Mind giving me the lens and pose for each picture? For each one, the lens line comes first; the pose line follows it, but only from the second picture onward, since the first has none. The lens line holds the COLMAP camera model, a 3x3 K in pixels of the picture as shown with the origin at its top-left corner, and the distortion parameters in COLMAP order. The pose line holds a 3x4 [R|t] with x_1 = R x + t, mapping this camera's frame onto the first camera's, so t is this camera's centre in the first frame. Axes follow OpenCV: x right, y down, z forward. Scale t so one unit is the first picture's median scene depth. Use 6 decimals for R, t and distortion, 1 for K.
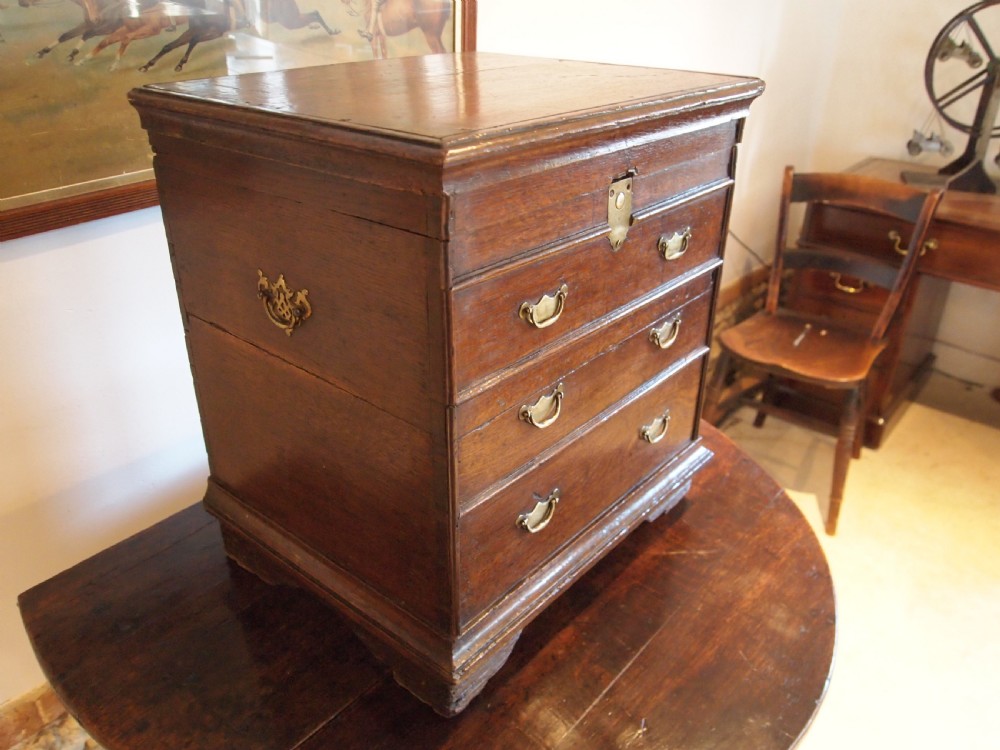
lens RADIAL K [[804.7, 0, 500.0], [0, 804.7, 375.0], [0, 0, 1]] dist [-0.045646, 0.001853]
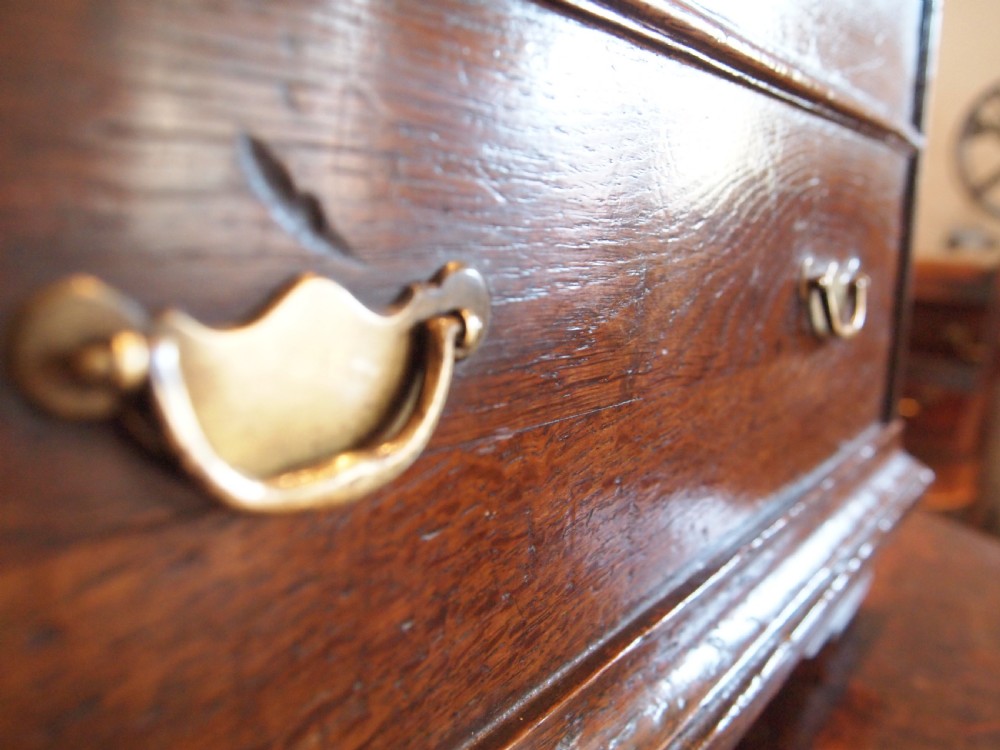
lens RADIAL K [[776.4, 0, 513.9], [0, 776.4, 376.9], [0, 0, 1]] dist [-0.031729, 0.000327]
pose [[0.999171, -0.005347, 0.040361, 0.044815], [0.016309, 0.960891, -0.276445, 0.125480], [-0.037305, 0.276874, 0.960182, 0.531595]]
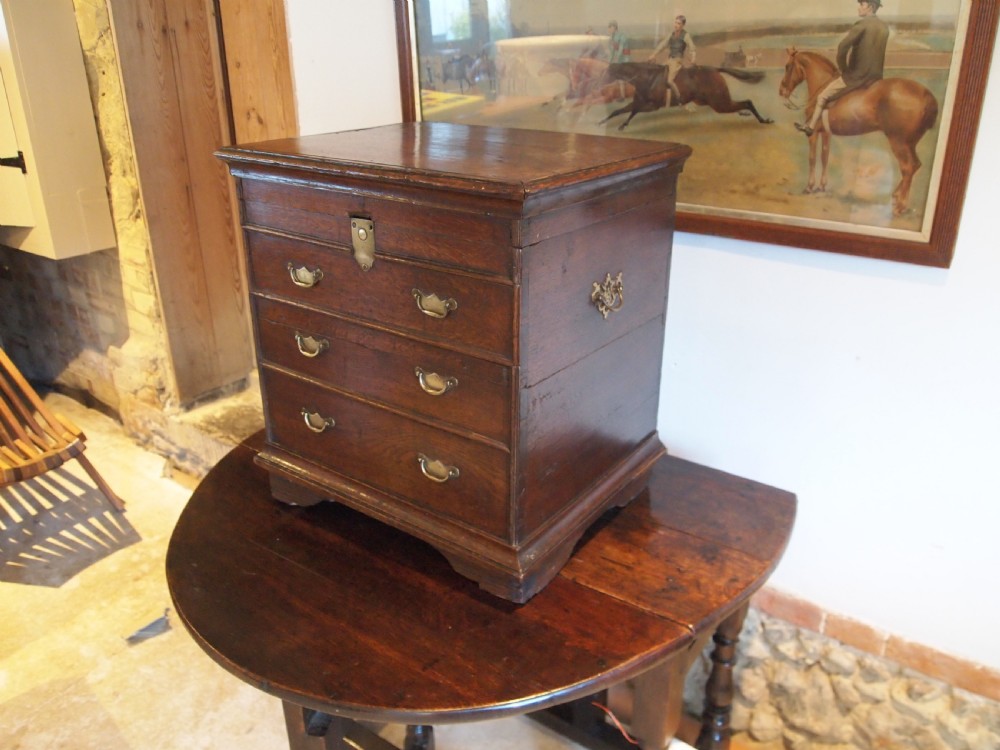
lens RADIAL K [[804.7, 0, 500.0], [0, 804.7, 375.0], [0, 0, 1]] dist [-0.045646, 0.001853]
pose [[0.078899, 0.385785, -0.919209, 0.844913], [-0.459128, 0.832528, 0.309998, -0.306981], [0.884860, 0.397576, 0.242810, 0.547942]]
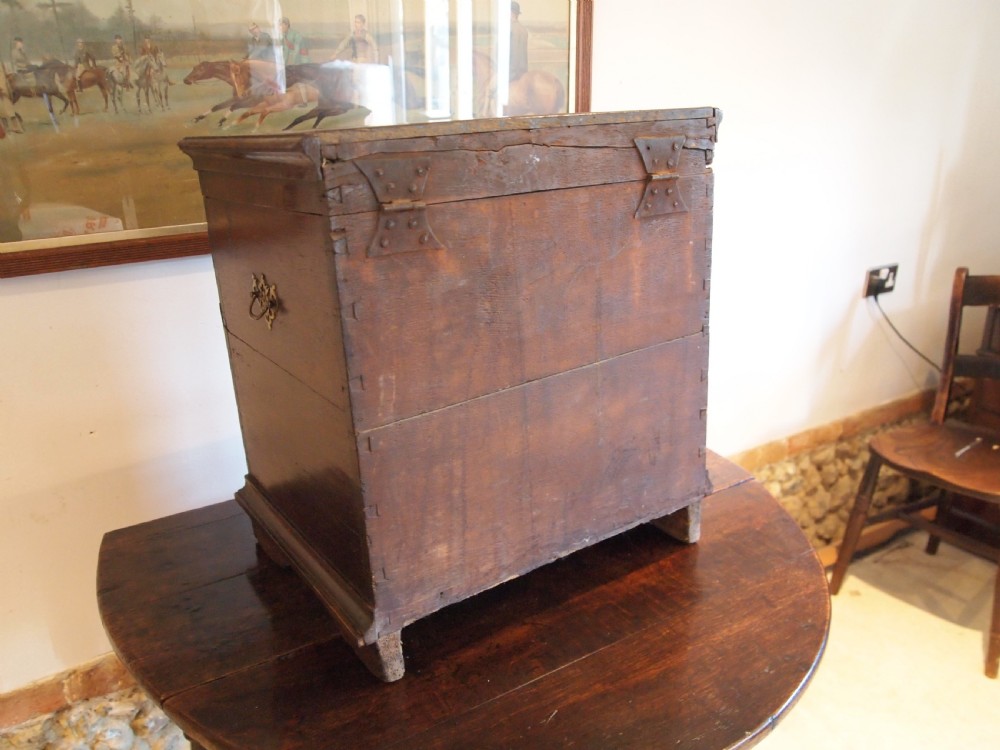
lens RADIAL K [[804.7, 0, 500.0], [0, 804.7, 375.0], [0, 0, 1]] dist [-0.045646, 0.001853]
pose [[0.952629, 0.068530, -0.296312, 0.231976], [-0.114563, 0.983376, -0.140881, 0.100673], [0.281731, 0.168153, 0.944644, -0.024340]]
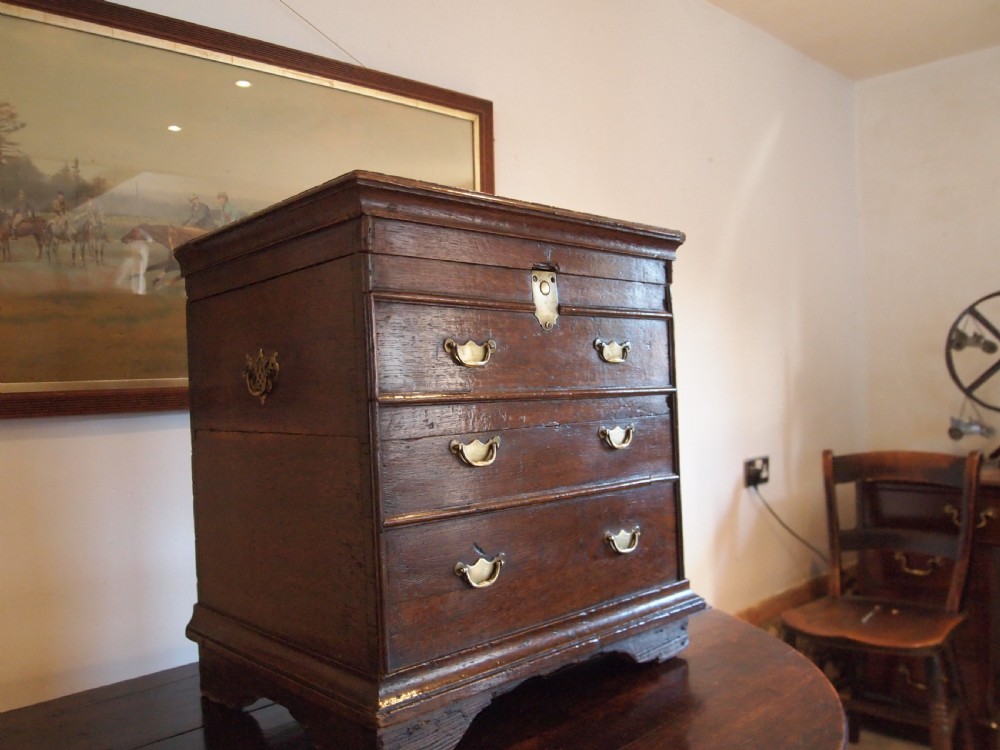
lens RADIAL K [[804.7, 0, 500.0], [0, 804.7, 375.0], [0, 0, 1]] dist [-0.045646, 0.001853]
pose [[0.991981, -0.054820, -0.113882, 0.120160], [-0.006279, 0.878553, -0.477604, 0.264544], [0.126234, 0.474489, 0.871163, 0.005196]]
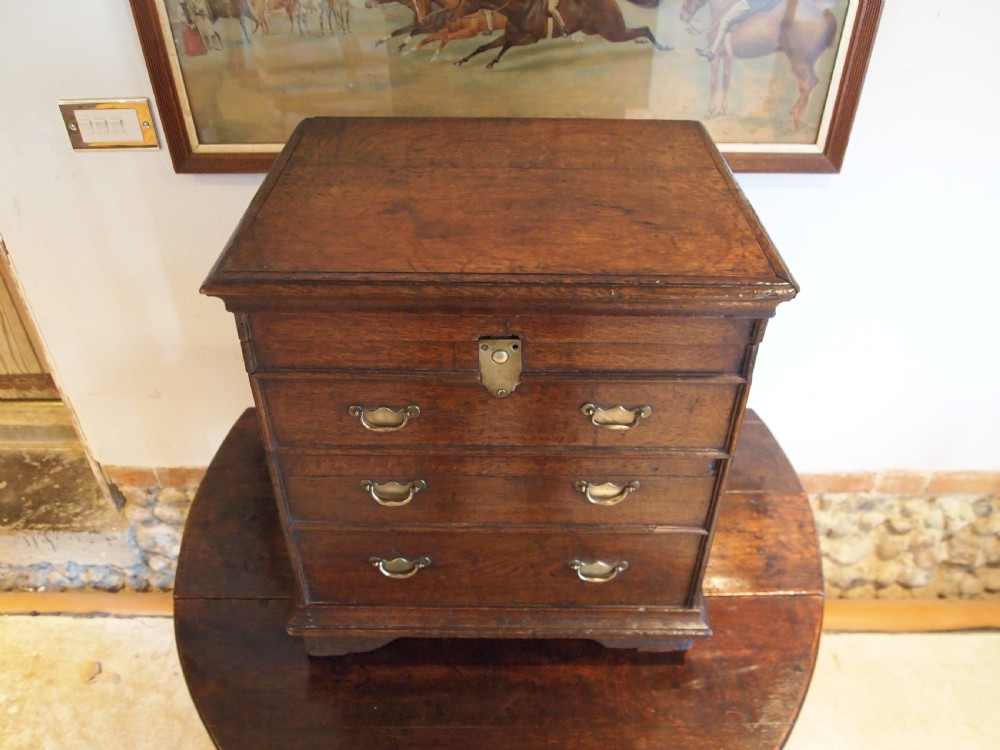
lens RADIAL K [[804.7, 0, 500.0], [0, 804.7, 375.0], [0, 0, 1]] dist [-0.045646, 0.001853]
pose [[0.642010, 0.452343, -0.619038, 0.441640], [-0.350866, 0.891244, 0.287362, -0.274233], [0.681701, 0.032710, 0.730900, 0.149099]]
